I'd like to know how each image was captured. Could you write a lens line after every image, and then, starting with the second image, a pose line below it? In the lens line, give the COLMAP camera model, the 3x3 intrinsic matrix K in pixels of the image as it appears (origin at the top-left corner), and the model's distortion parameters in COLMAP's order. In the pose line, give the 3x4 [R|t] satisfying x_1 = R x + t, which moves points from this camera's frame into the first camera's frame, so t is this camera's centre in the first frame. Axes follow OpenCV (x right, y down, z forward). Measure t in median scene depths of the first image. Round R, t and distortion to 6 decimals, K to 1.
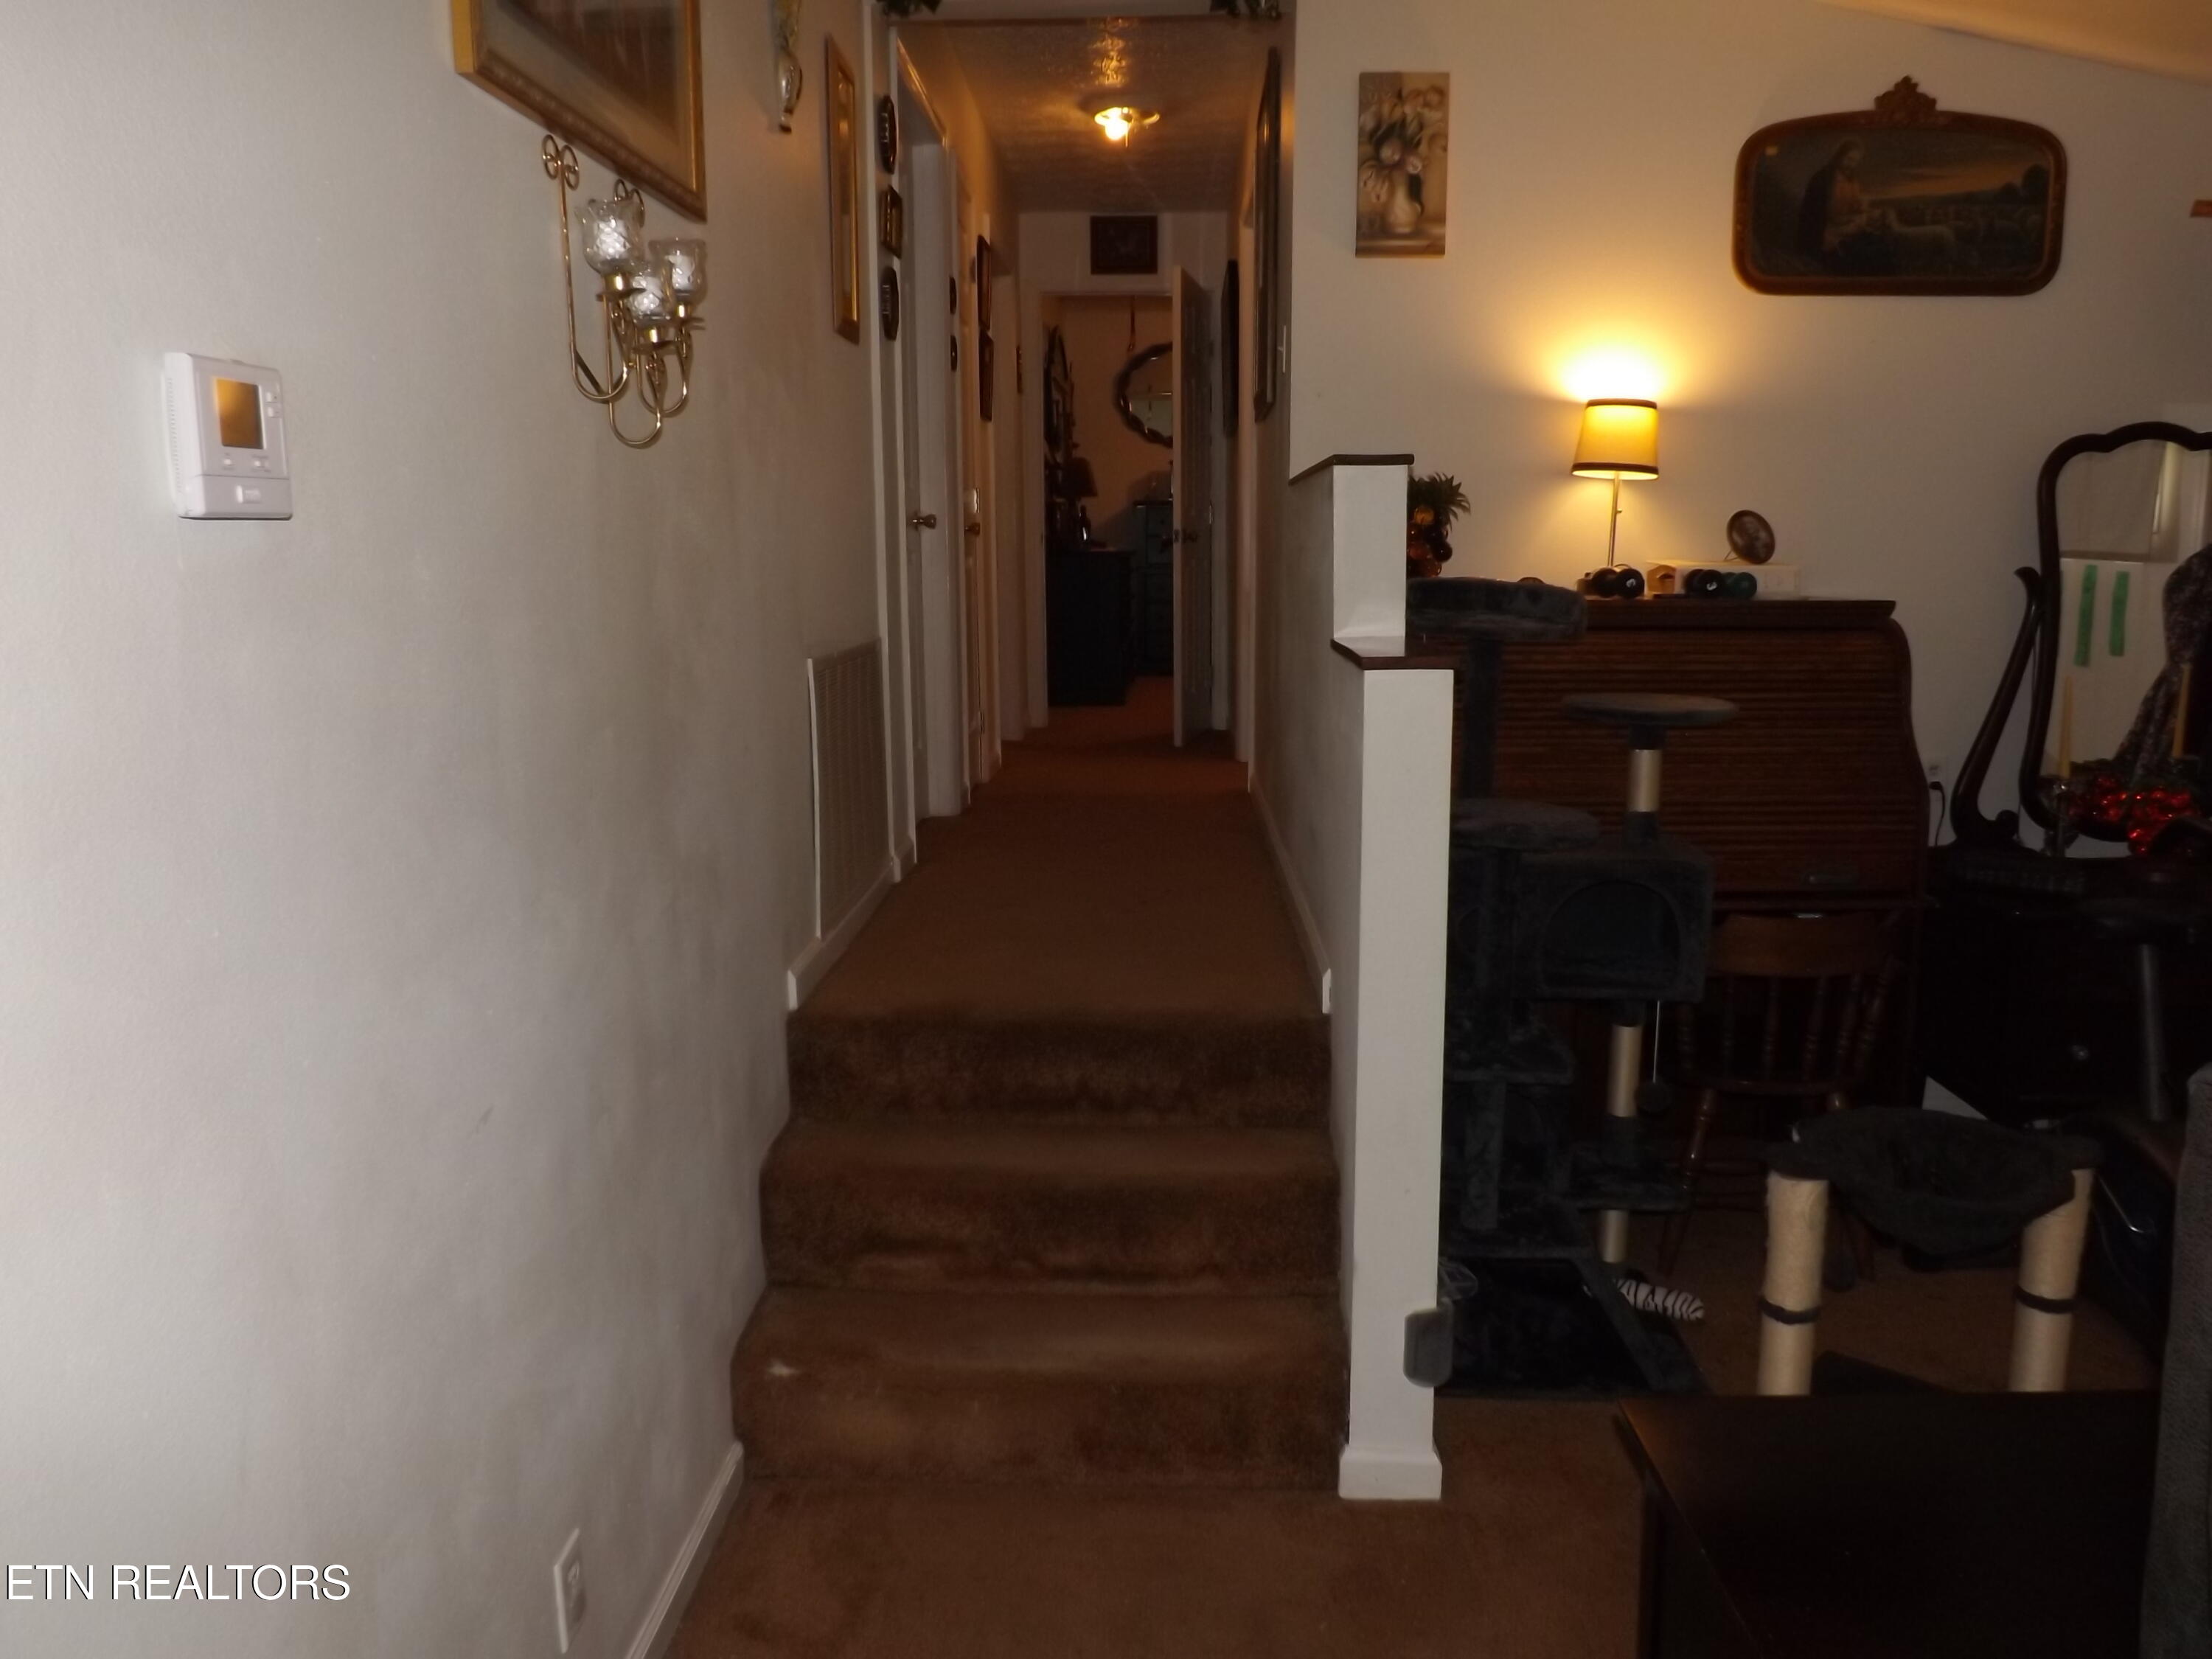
lens RADIAL K [[1622.4, 0, 1118.0], [0, 1622.4, 818.4], [0, 0, 1]] dist [-0.064003, 0.010841]
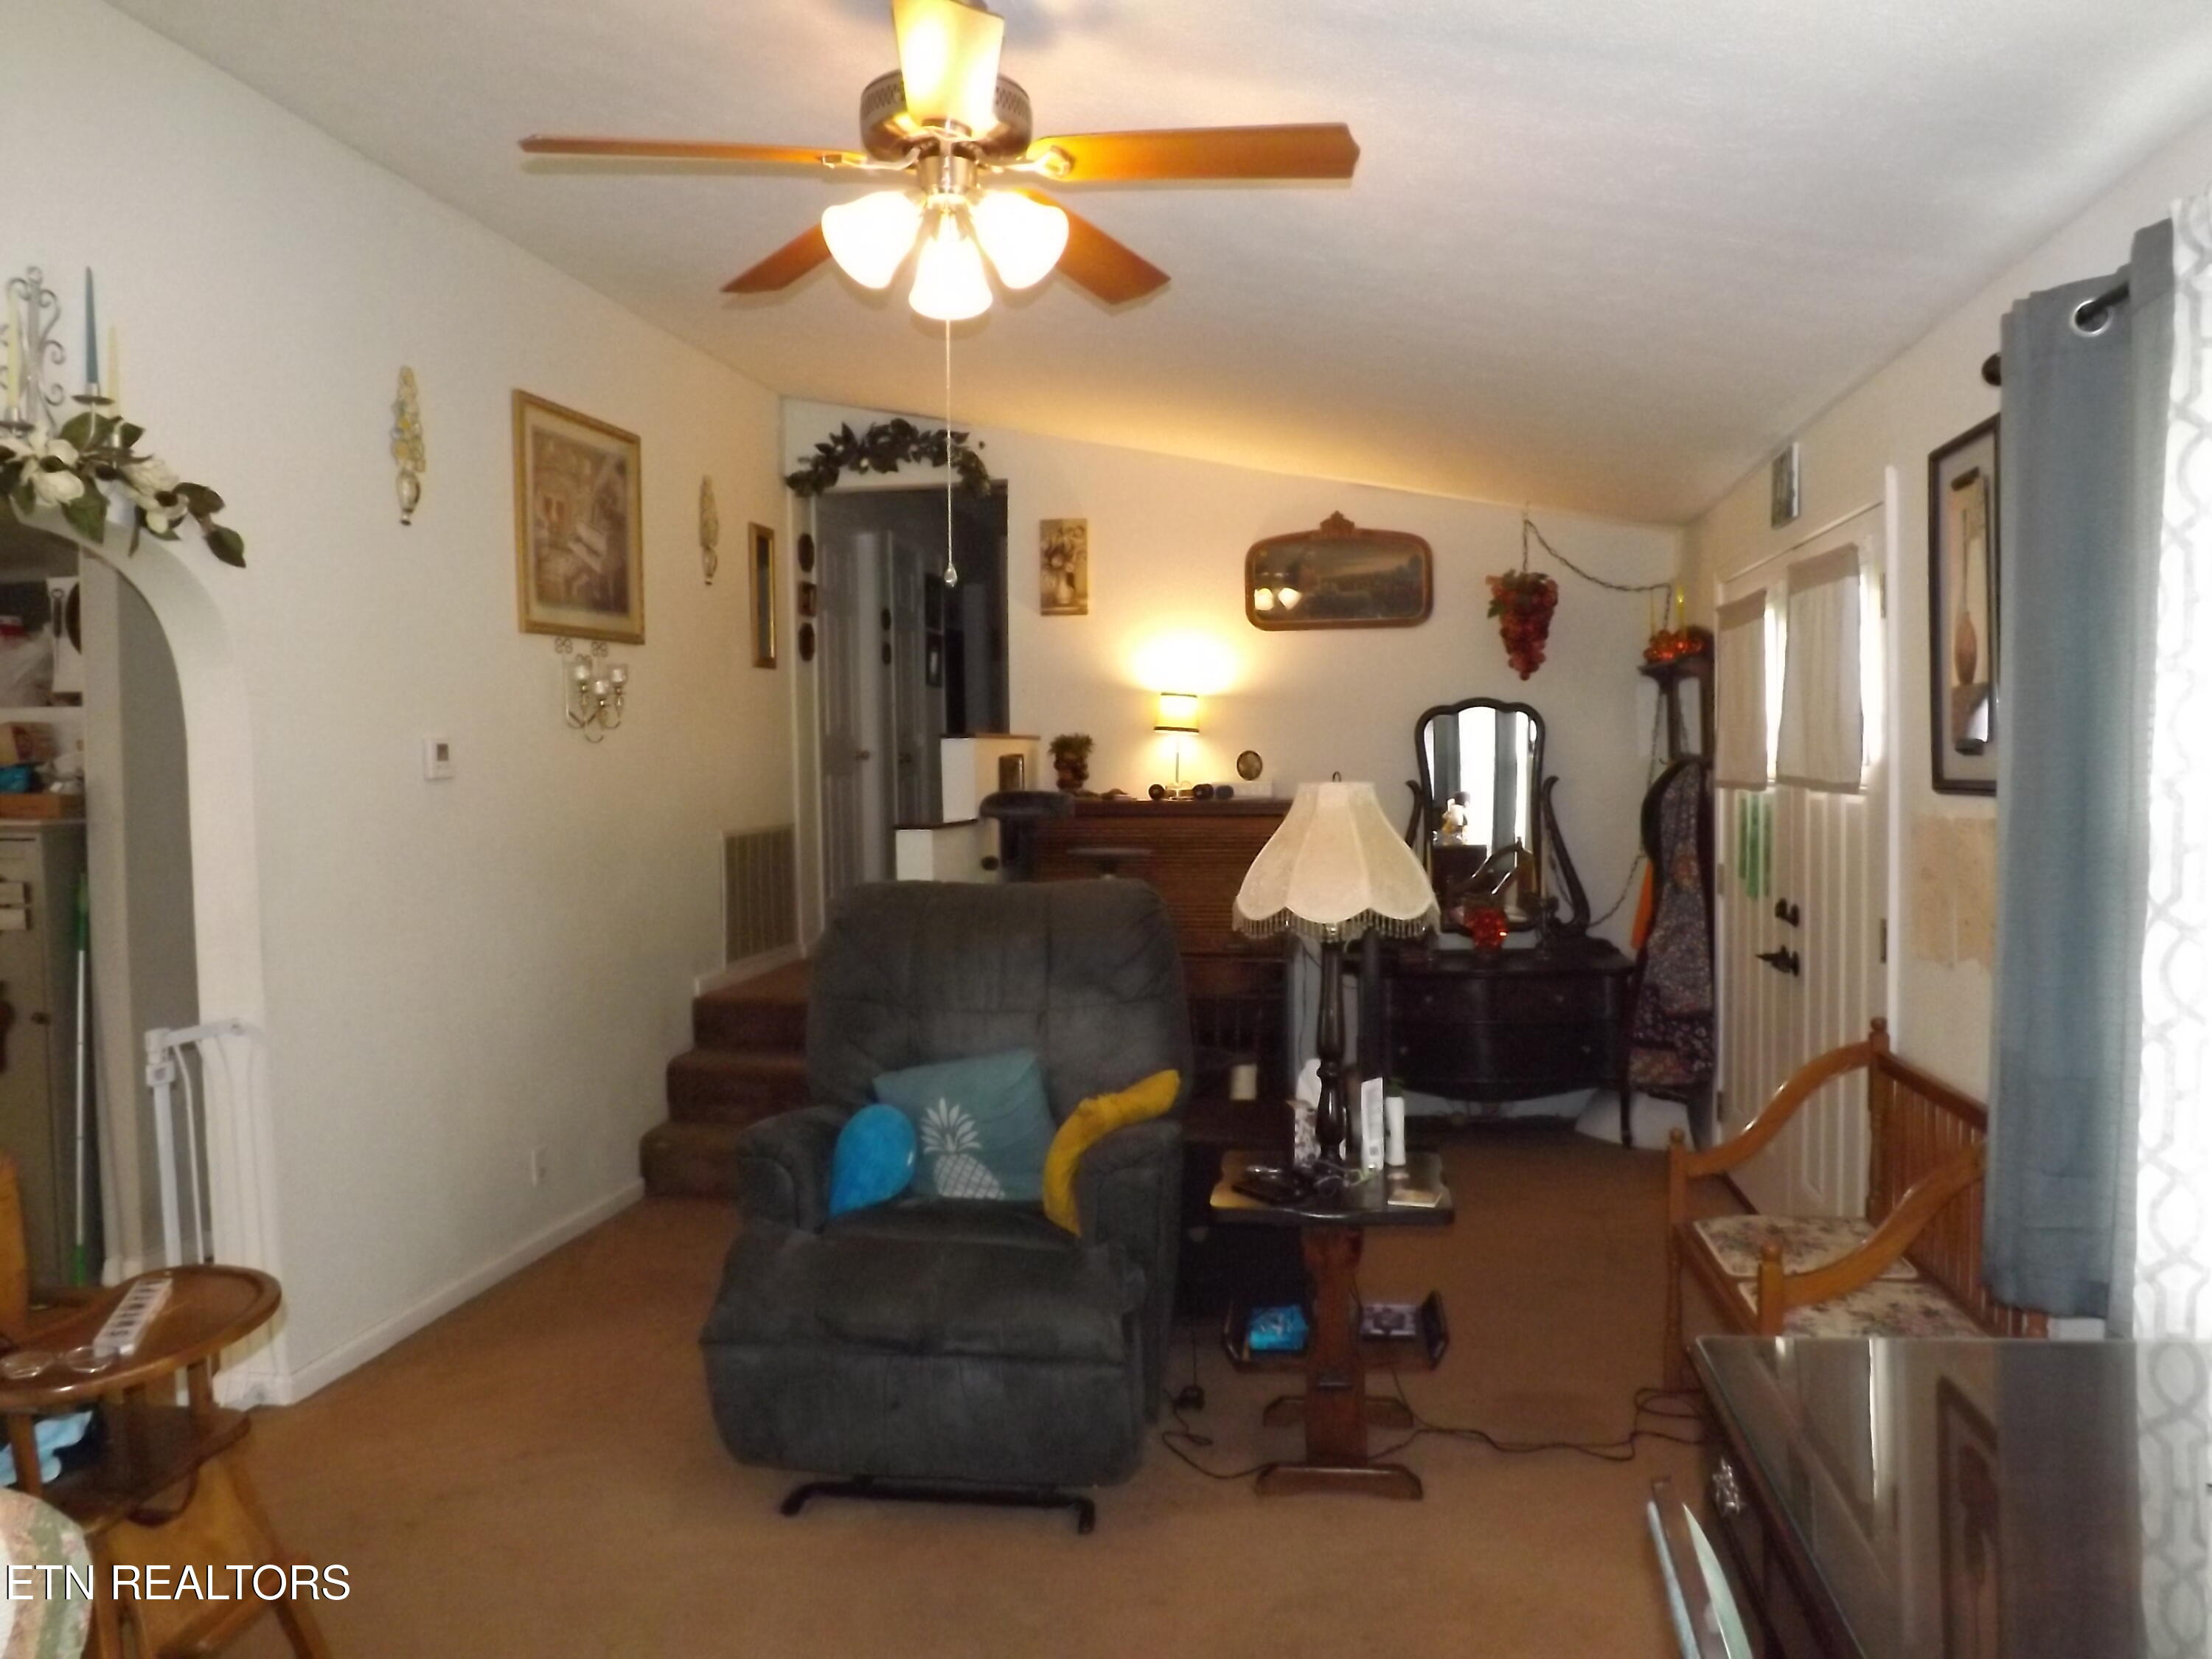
lens RADIAL K [[1622.4, 0, 1096.2], [0, 1622.4, 832.9], [0, 0, 1]] dist [-0.064003, 0.010841]
pose [[0.989503, 0.001939, -0.144499, 0.489517], [-0.018940, 0.993025, -0.116371, 0.113902], [0.143265, 0.117886, 0.982638, -0.801475]]
